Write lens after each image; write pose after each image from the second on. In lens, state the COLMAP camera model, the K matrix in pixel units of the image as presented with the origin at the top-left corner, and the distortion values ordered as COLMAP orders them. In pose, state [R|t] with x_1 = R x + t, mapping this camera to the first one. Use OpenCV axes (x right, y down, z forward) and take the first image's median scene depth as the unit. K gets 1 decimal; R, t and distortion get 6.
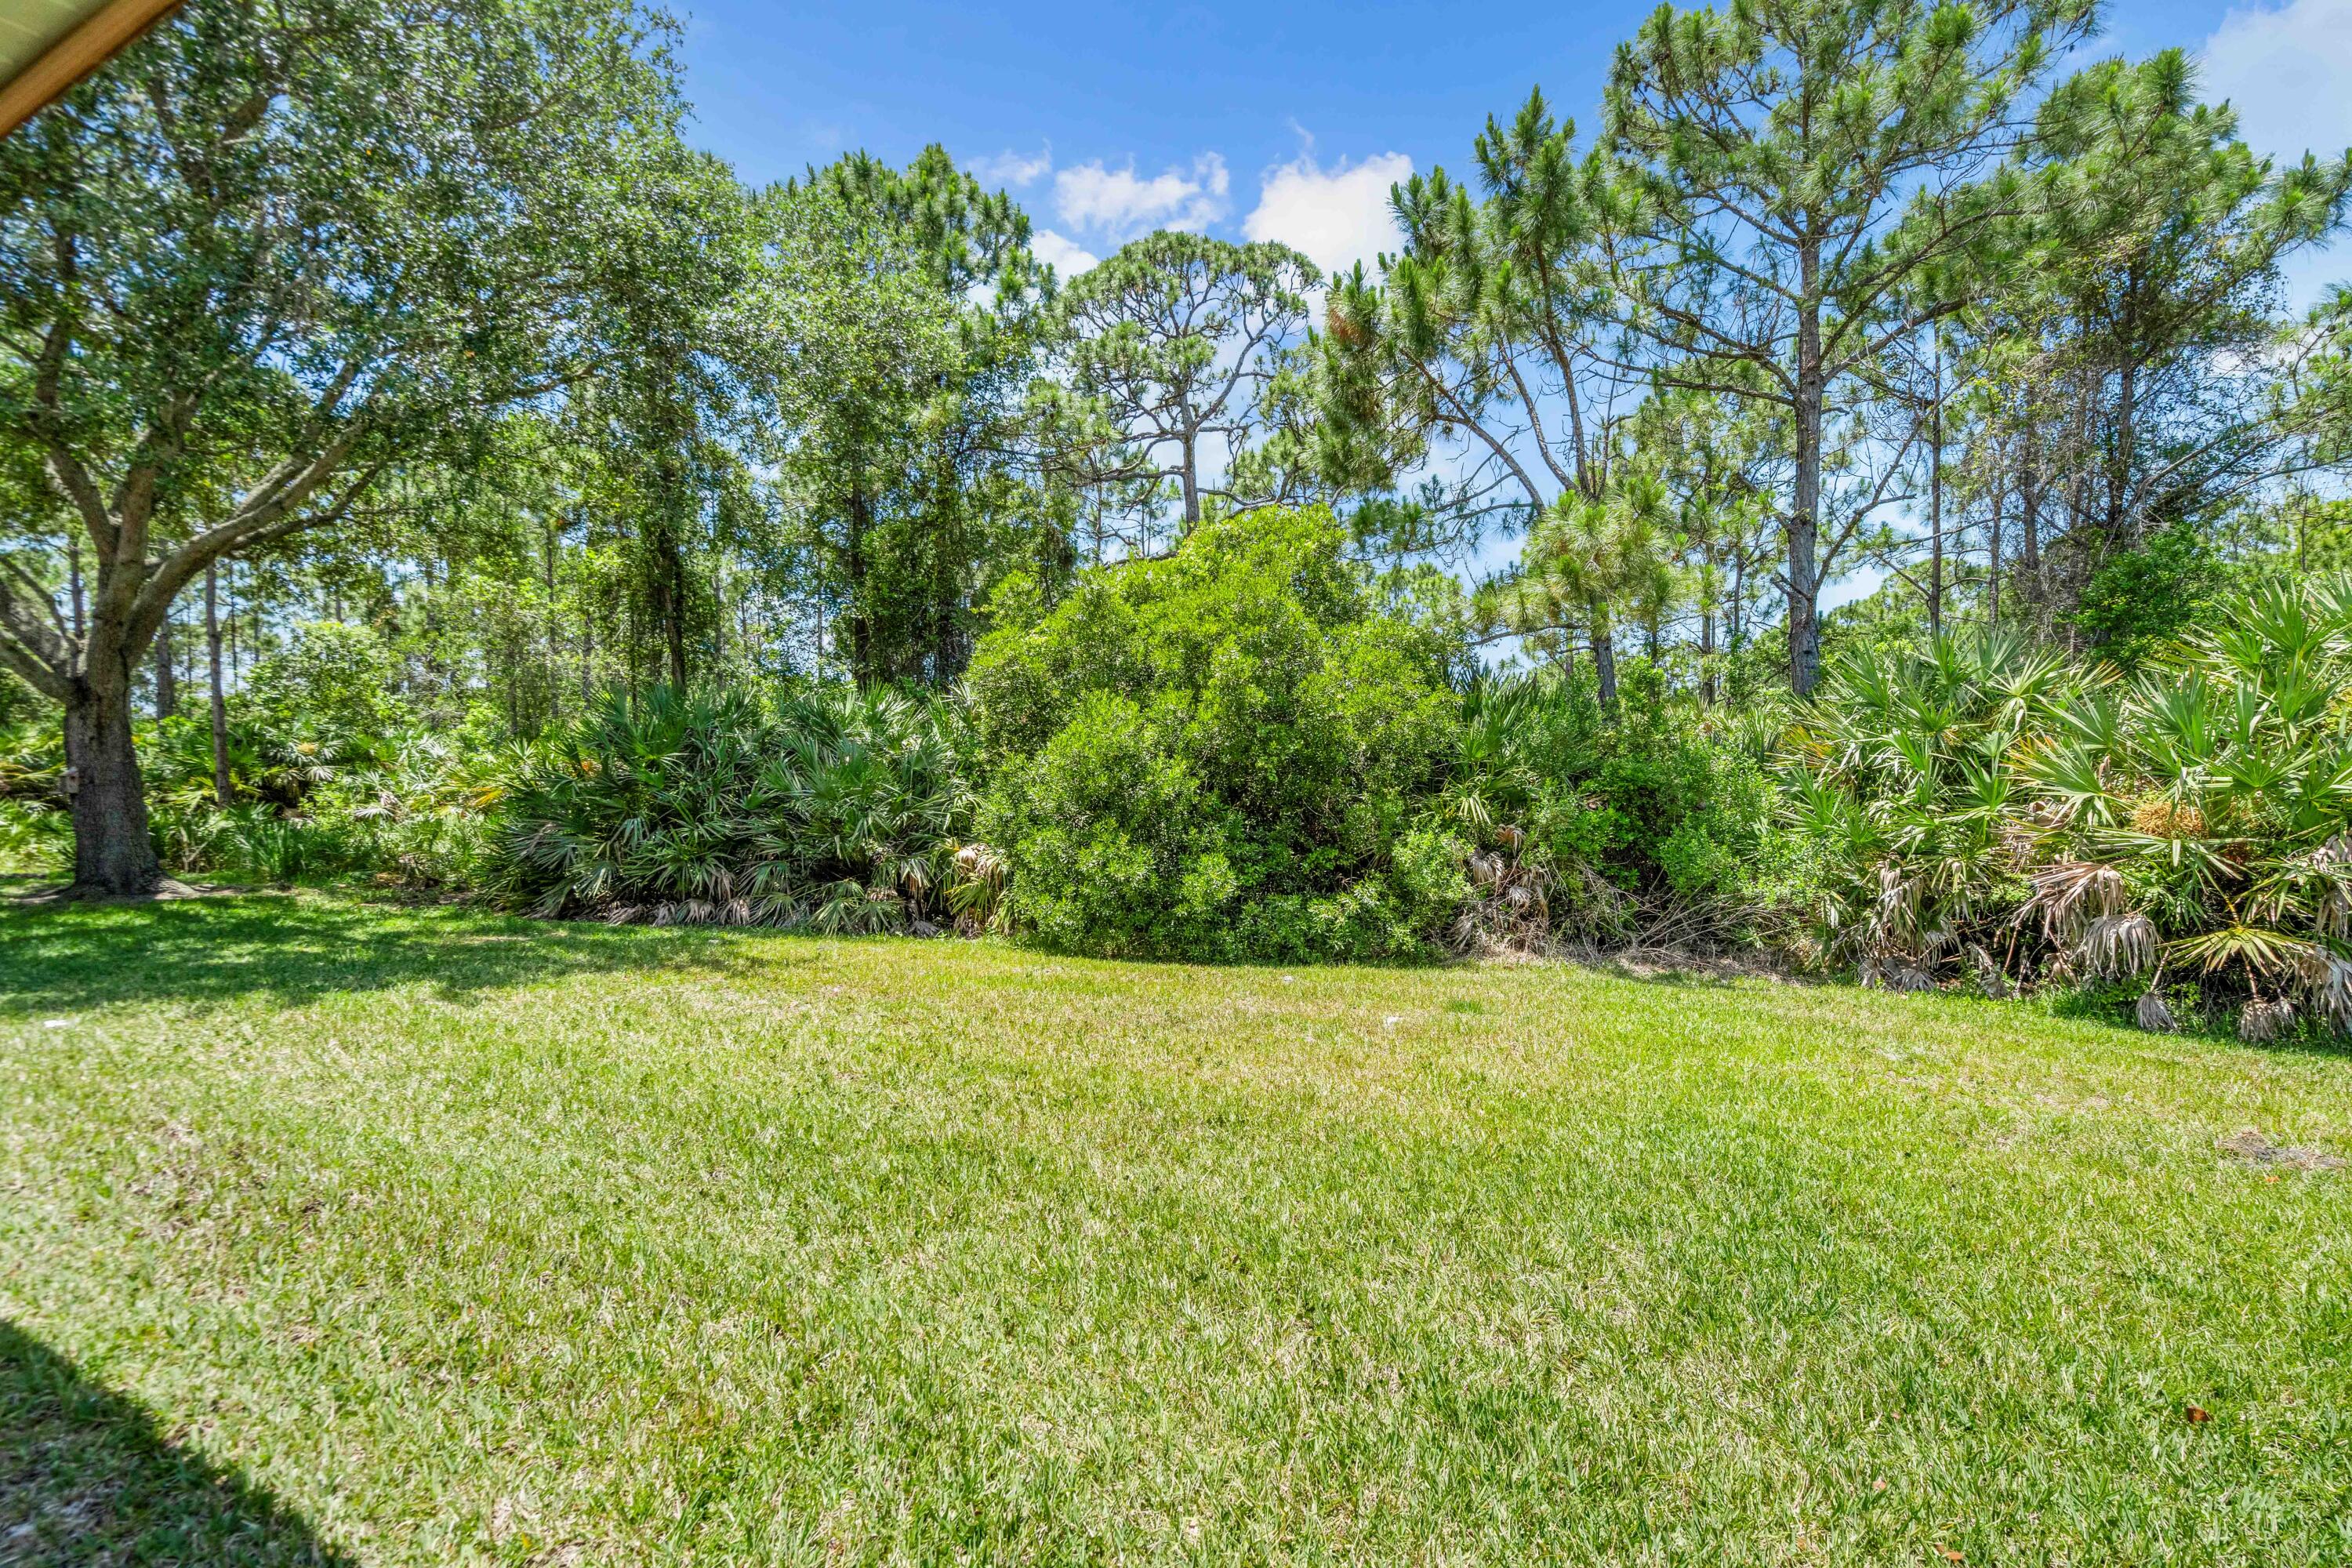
lens RADIAL K [[1073.5, 0, 1129.9], [0, 1073.5, 788.8], [0, 0, 1]] dist [-0.000327, -0.000162]
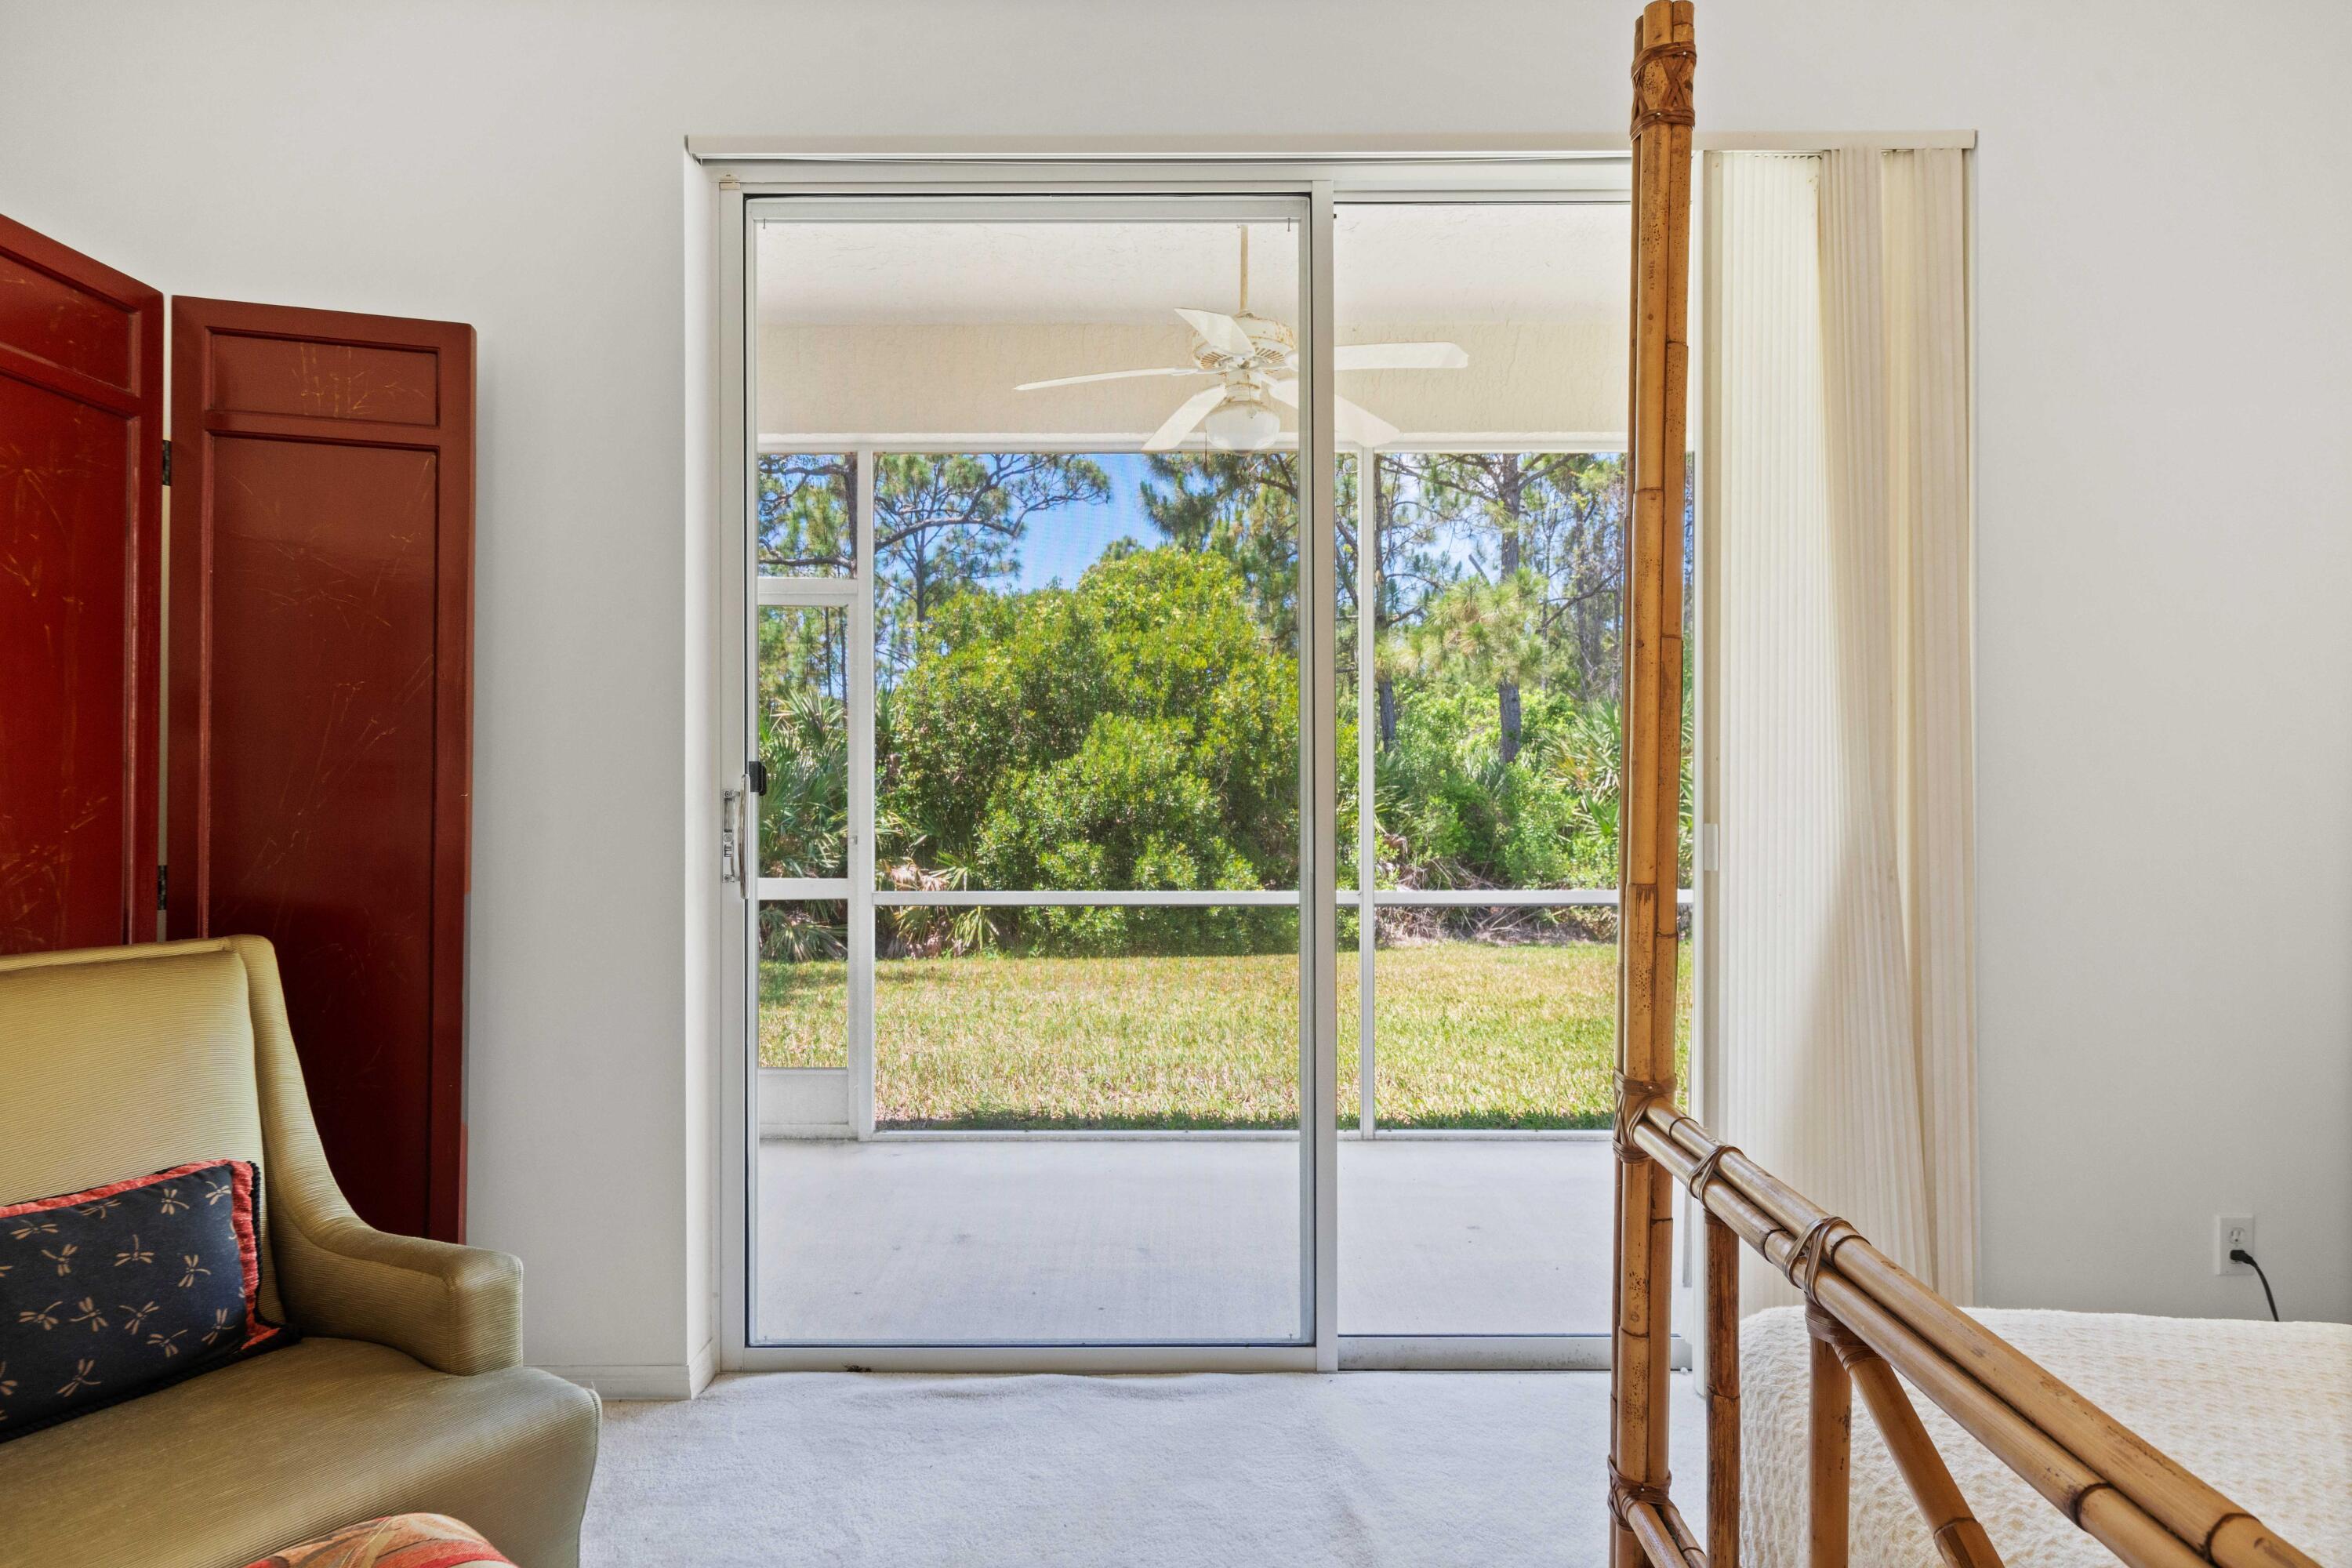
lens RADIAL K [[1228.4, 0, 1182.6], [0, 1228.4, 771.6], [0, 0, 1]] dist [0.000097, -0.000318]
pose [[0.870556, 0.013385, 0.491886, -0.471555], [0.006311, 0.999244, -0.038361, 0.011425], [-0.492028, 0.036500, 0.869814, -0.089888]]
